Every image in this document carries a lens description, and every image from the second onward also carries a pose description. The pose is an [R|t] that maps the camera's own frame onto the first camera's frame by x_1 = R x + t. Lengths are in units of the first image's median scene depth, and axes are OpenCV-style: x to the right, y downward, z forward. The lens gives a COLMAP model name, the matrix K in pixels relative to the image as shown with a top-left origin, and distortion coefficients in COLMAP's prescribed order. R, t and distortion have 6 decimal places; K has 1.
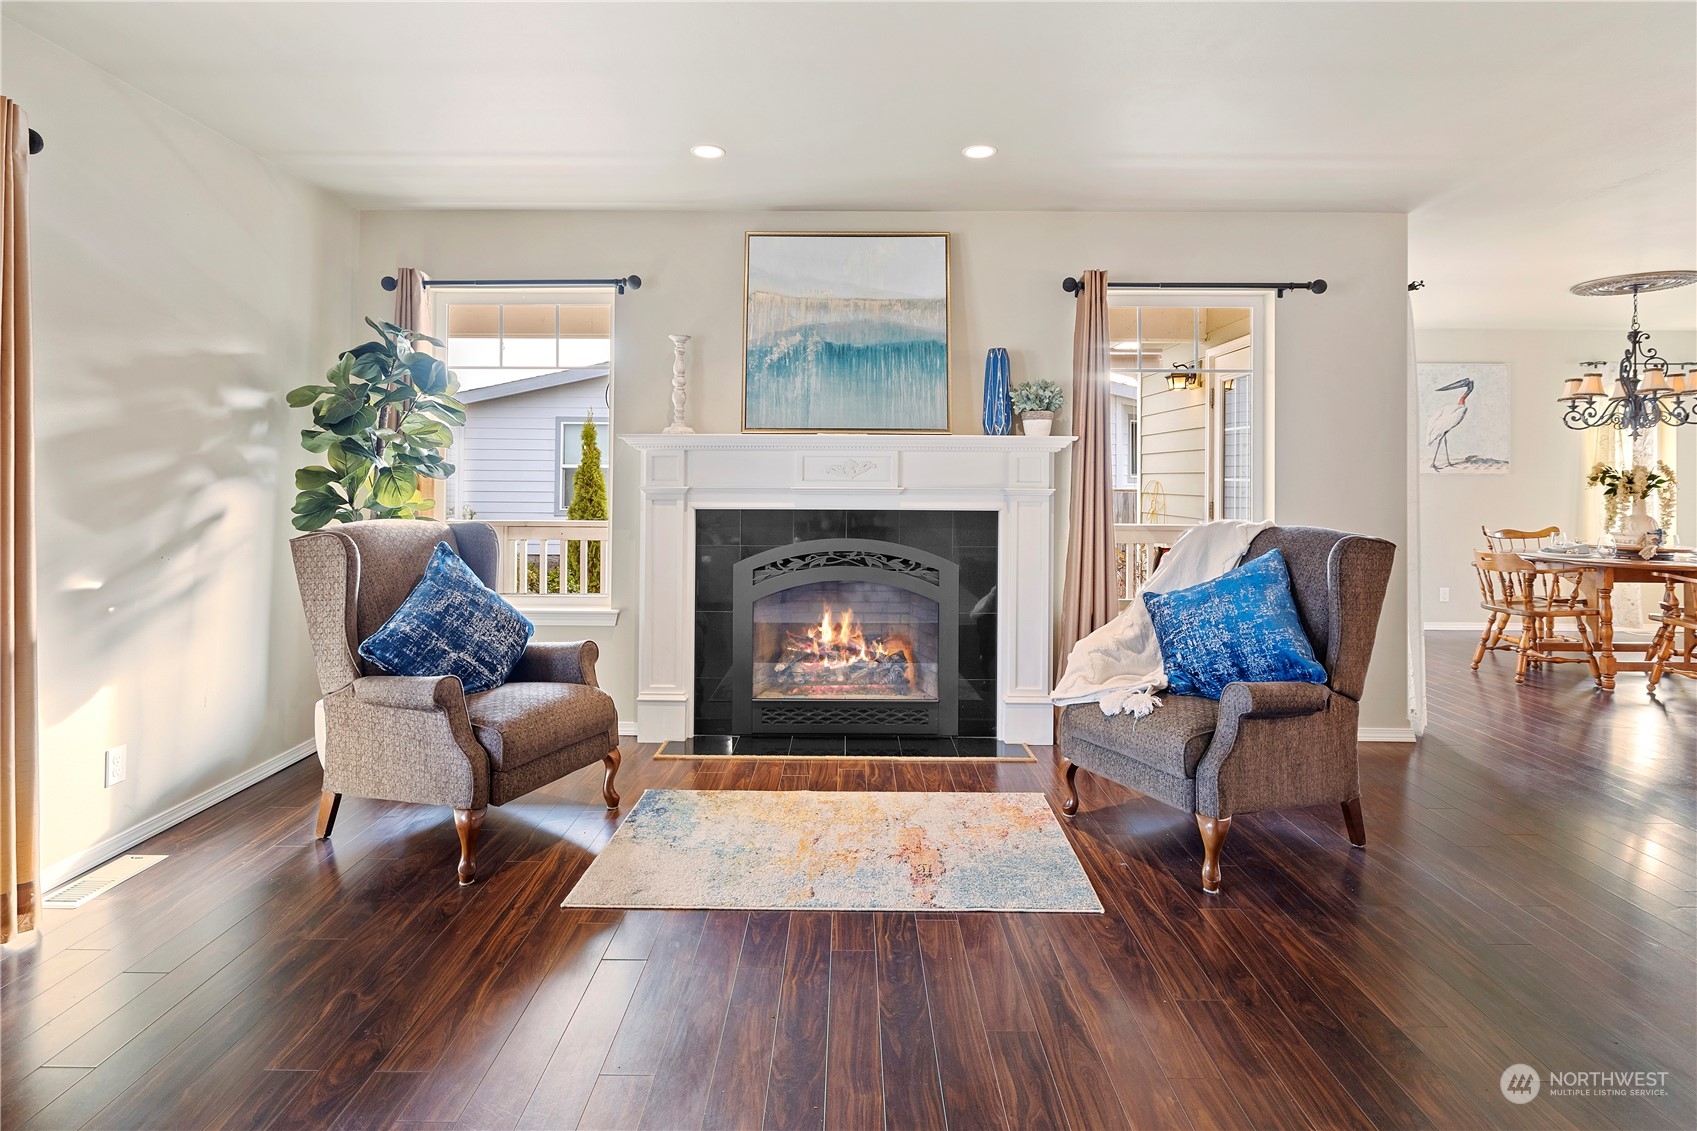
lens RADIAL K [[877.7, 0, 843.9], [0, 877.7, 472.8], [0, 0, 1]] dist [0.003819, -0.001544]
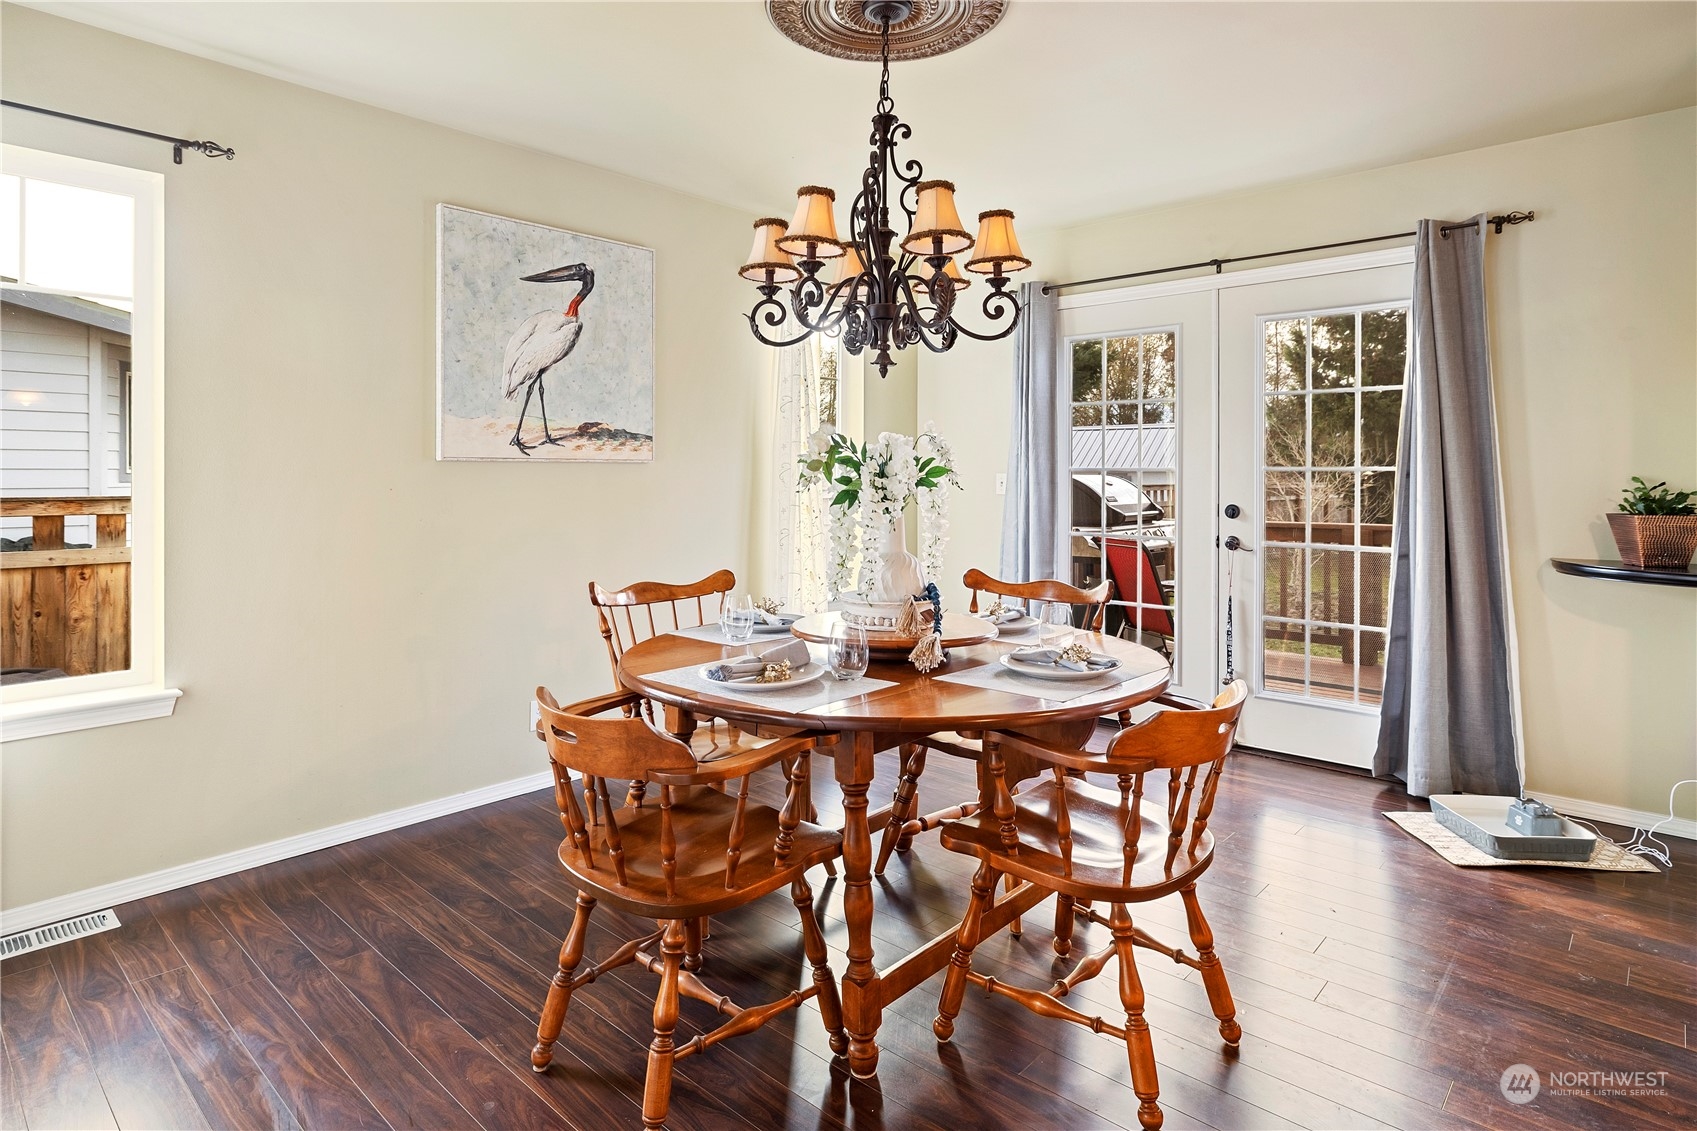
lens RADIAL K [[930.7, 0, 878.9], [0, 930.7, 483.8], [0, 0, 1]] dist [-0.004623, 0.002859]
pose [[0.647537, -0.007508, 0.761997, 0.726859], [-0.004441, 0.999897, 0.013626, 0.011896], [-0.762021, -0.012207, 0.647437, 0.928723]]
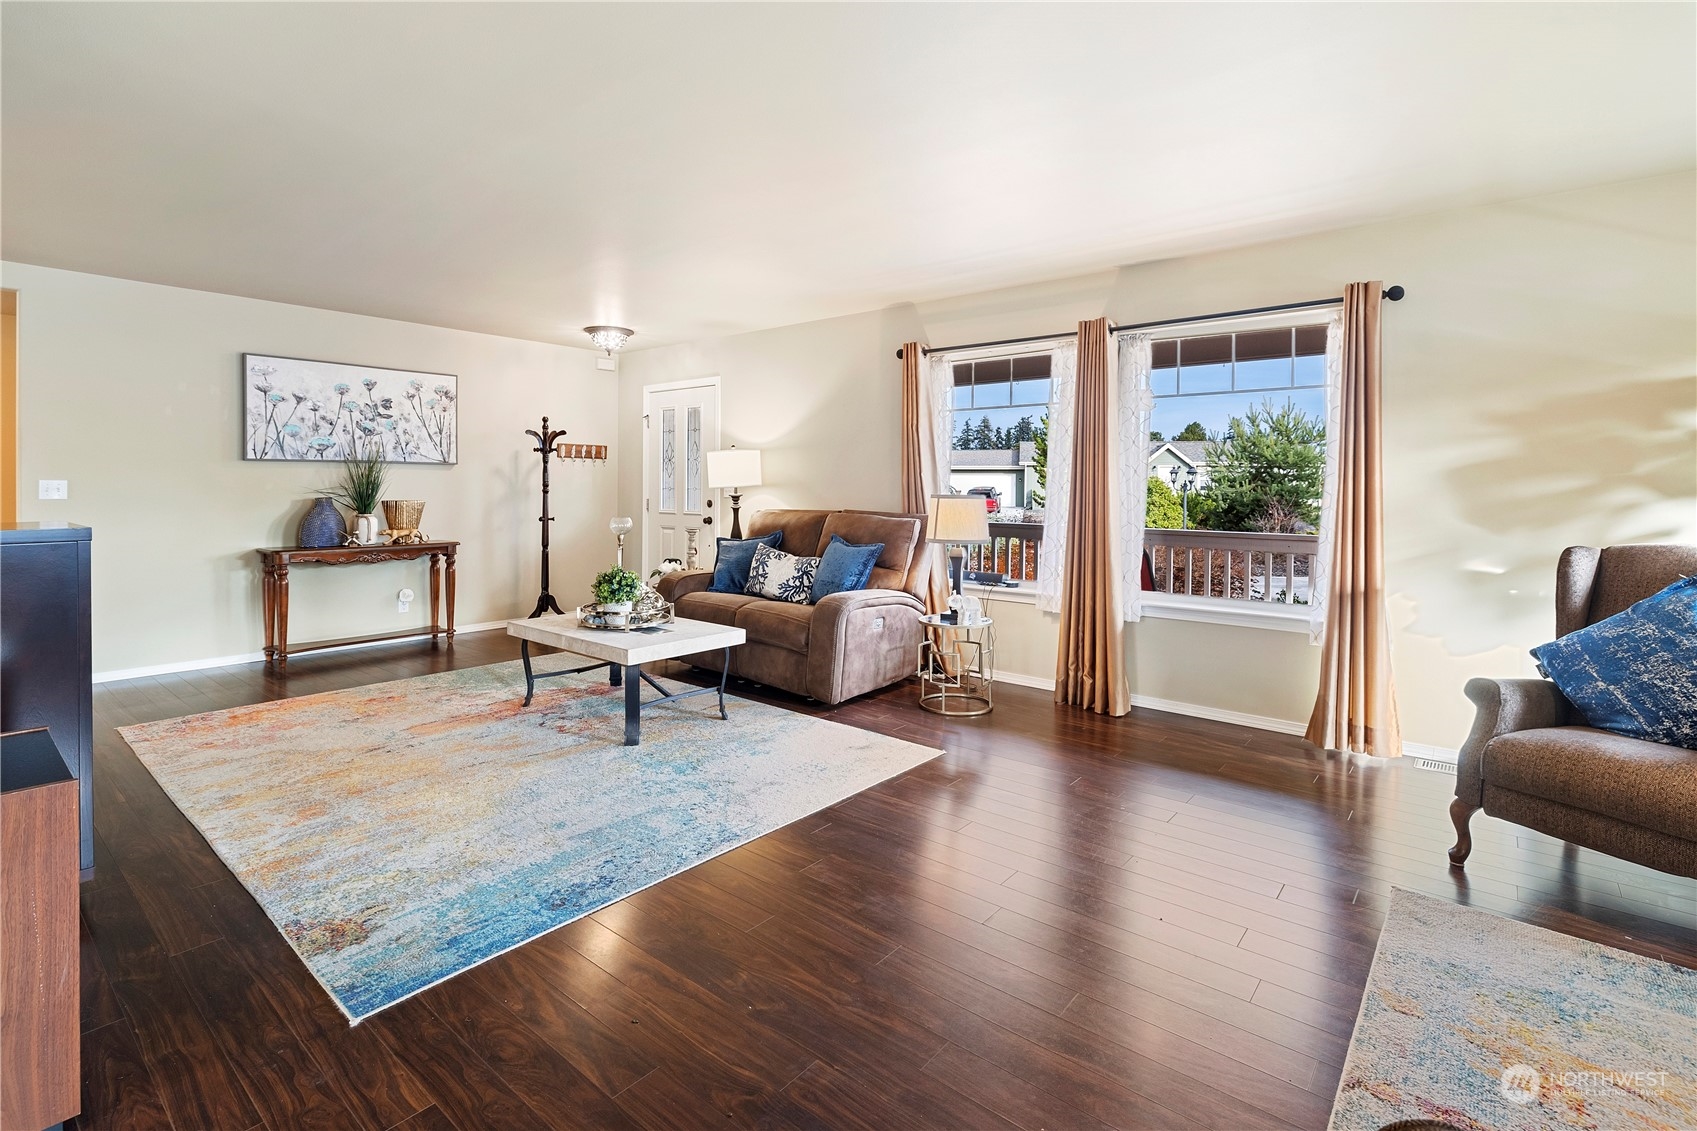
lens RADIAL K [[784.7, 0, 869.1], [0, 784.7, 489.0], [0, 0, 1]] dist [0.003213, 0.001257]
pose [[-0.619311, -0.010113, -0.785080, 0.508064], [-0.004434, 0.999946, -0.009383, 0.008168], [0.785133, -0.002330, -0.619323, 0.663760]]
